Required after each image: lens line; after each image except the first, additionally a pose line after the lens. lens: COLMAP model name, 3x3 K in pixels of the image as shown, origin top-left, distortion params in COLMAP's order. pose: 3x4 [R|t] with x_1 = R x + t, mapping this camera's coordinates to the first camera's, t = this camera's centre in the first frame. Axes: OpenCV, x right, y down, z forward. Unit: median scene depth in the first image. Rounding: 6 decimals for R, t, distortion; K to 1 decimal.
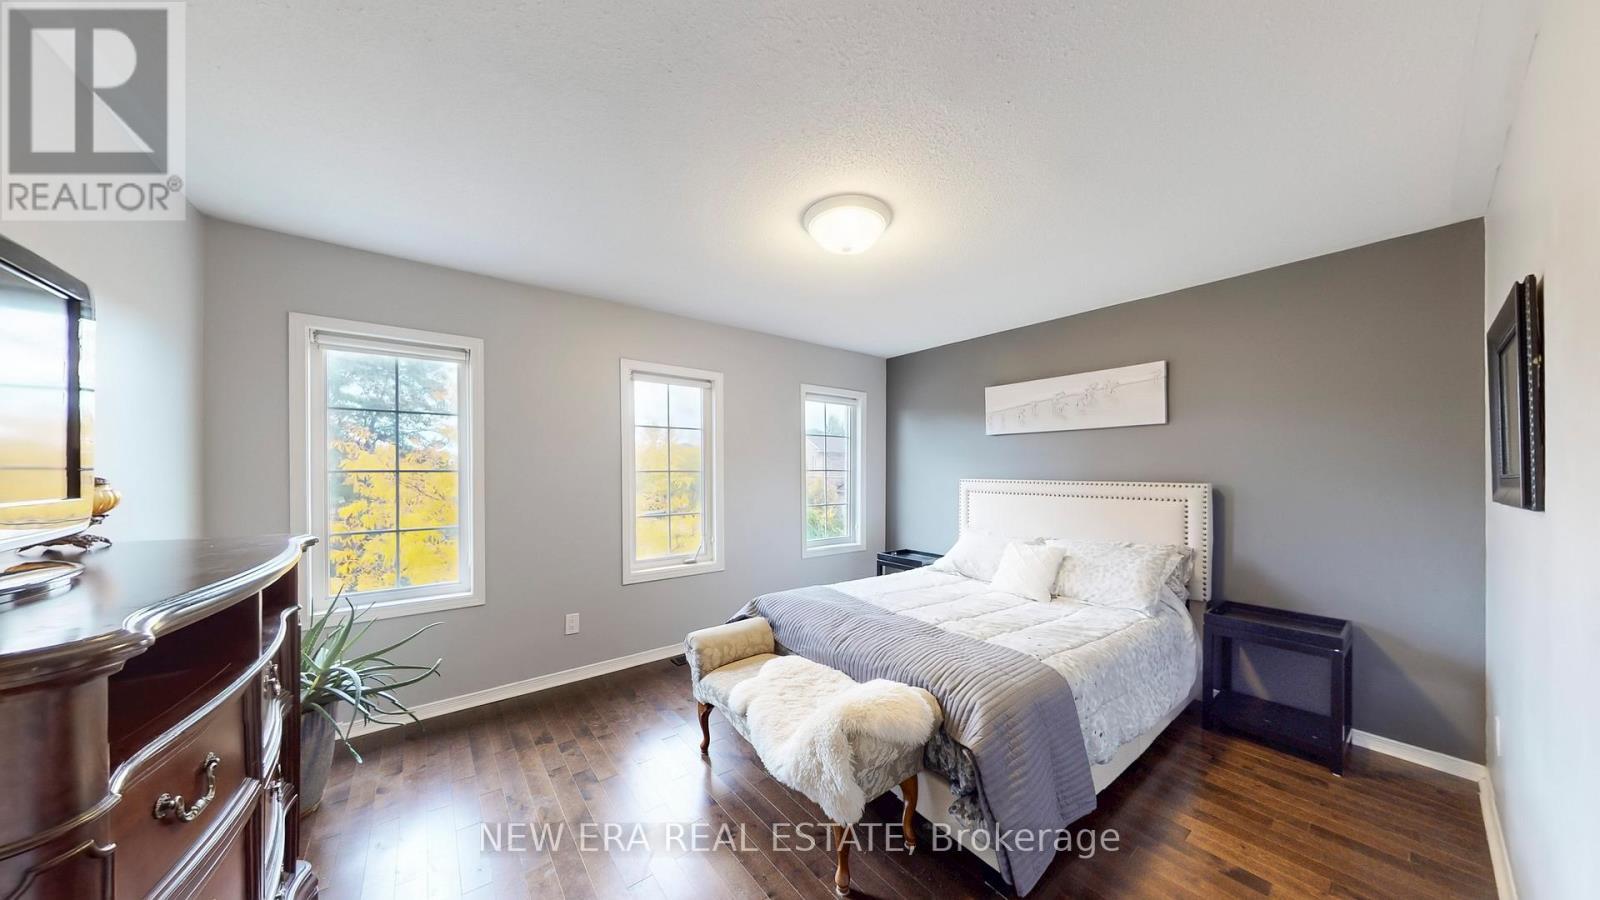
lens RADIAL K [[481.7, 0, 829.4], [0, 481.7, 468.1], [0, 0, 1]] dist [0.013049, 0.000019]
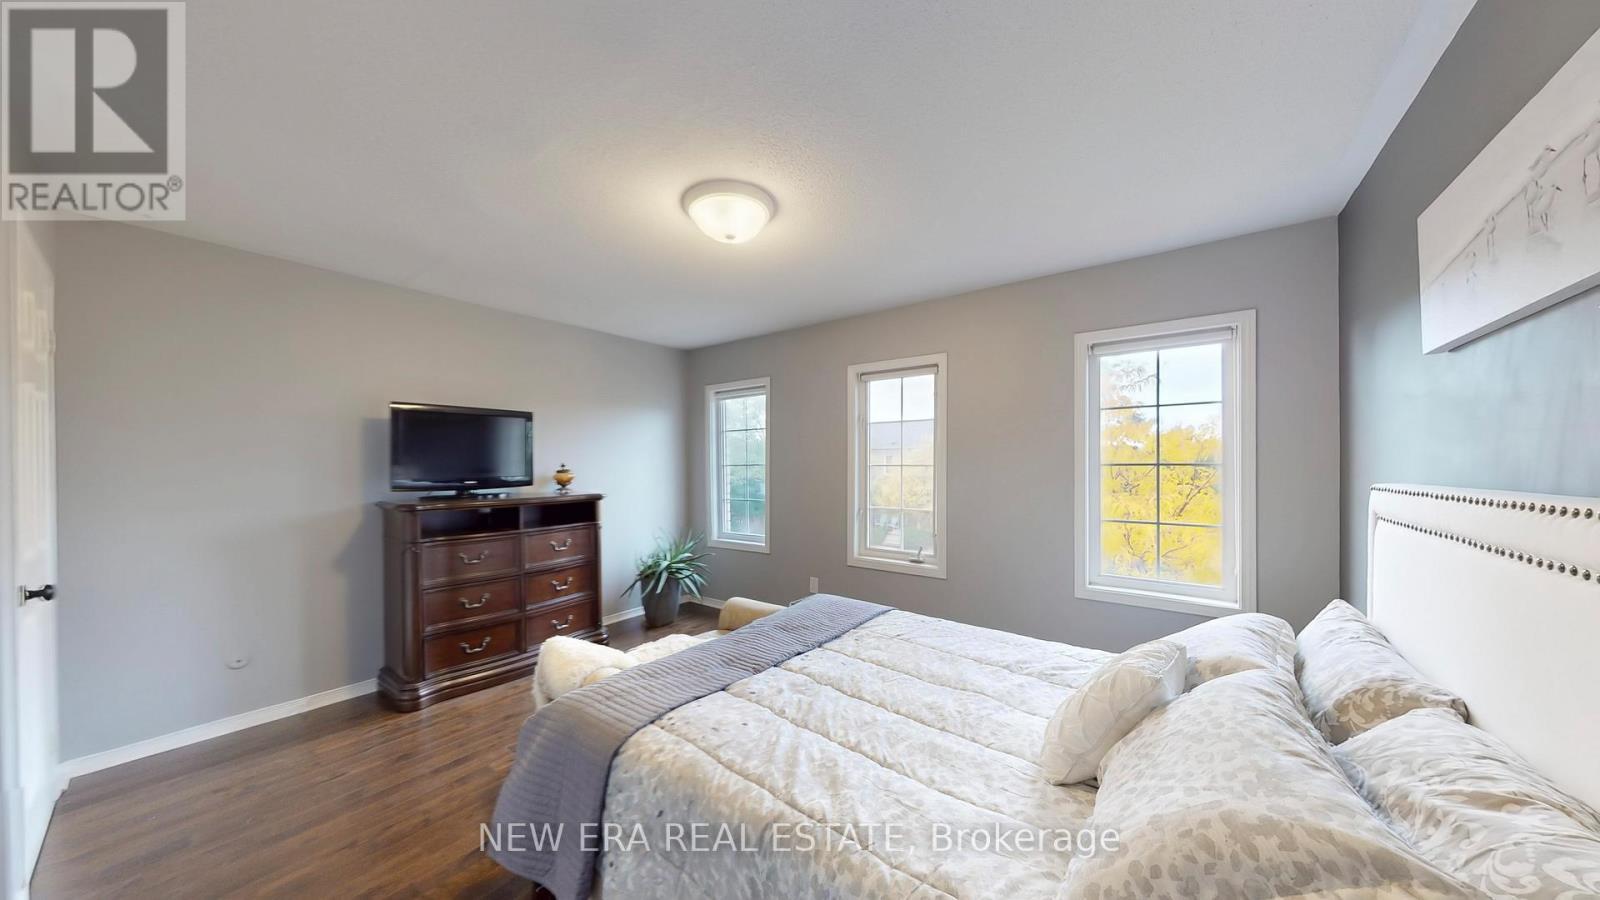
lens RADIAL K [[520.3, 0, 796.6], [0, 520.3, 461.3], [0, 0, 1]] dist [-0.000461, 0.000112]
pose [[0.232570, -0.009390, -0.972534, 0.652712], [0.009666, 0.999926, -0.007343, 0.003490], [0.972532, -0.007693, 0.232643, 0.535091]]
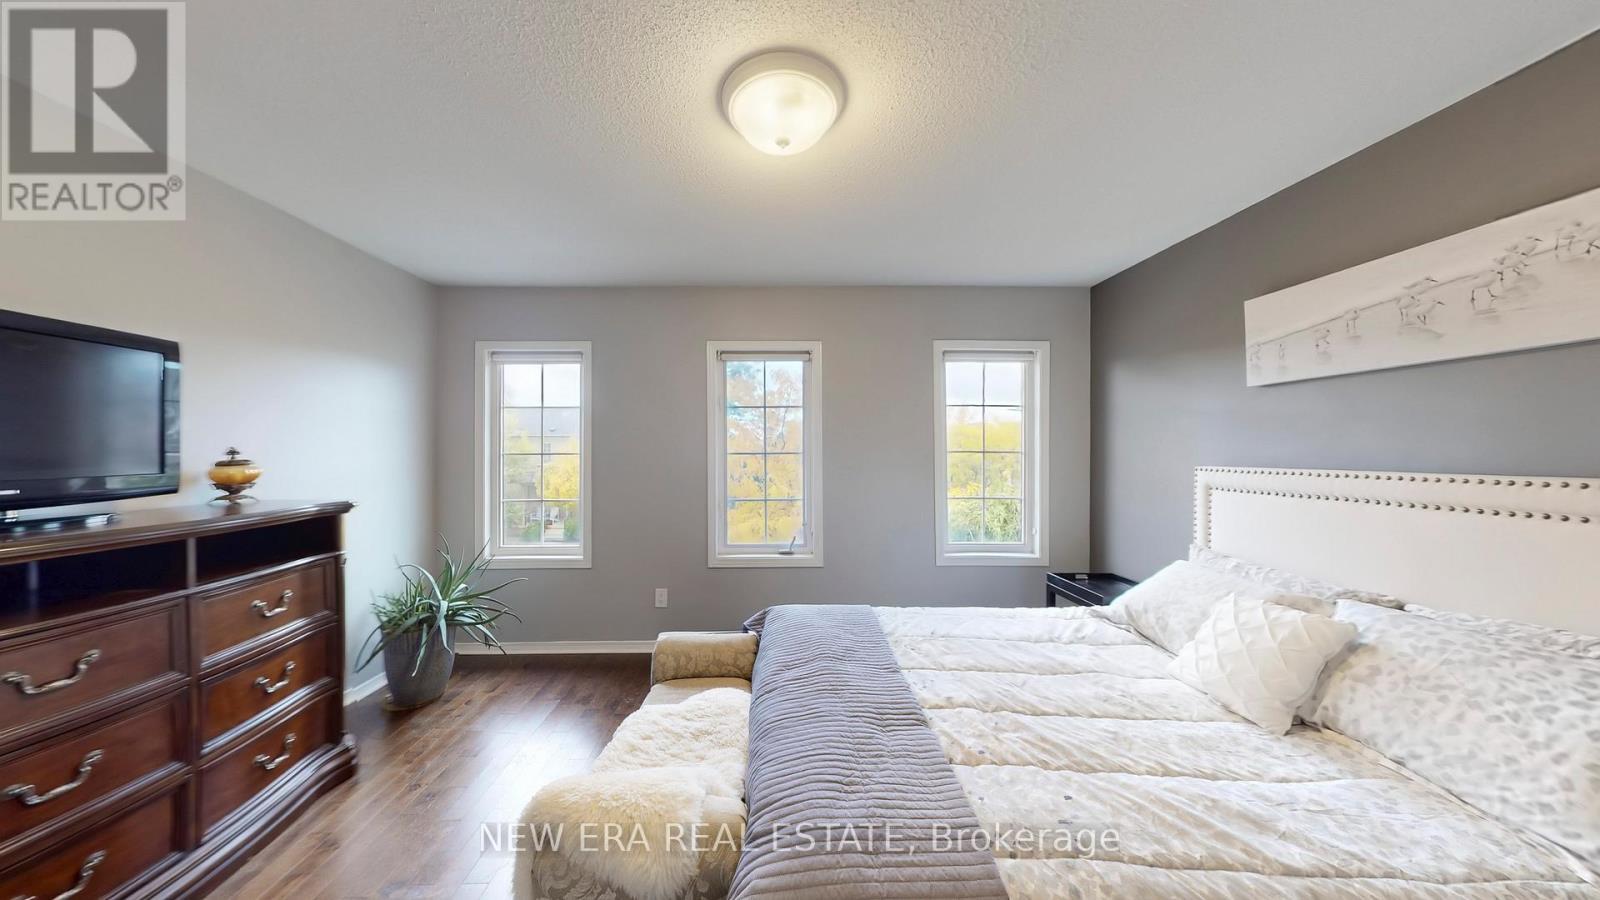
lens RADIAL K [[501.8, 0, 795.1], [0, 501.8, 447.4], [0, 0, 1]] dist [0.006945, 0.000042]
pose [[0.785228, -0.008458, -0.619149, 0.315131], [0.005523, 0.999963, -0.006655, 0.001415], [0.619182, 0.001807, 0.785245, 0.264219]]
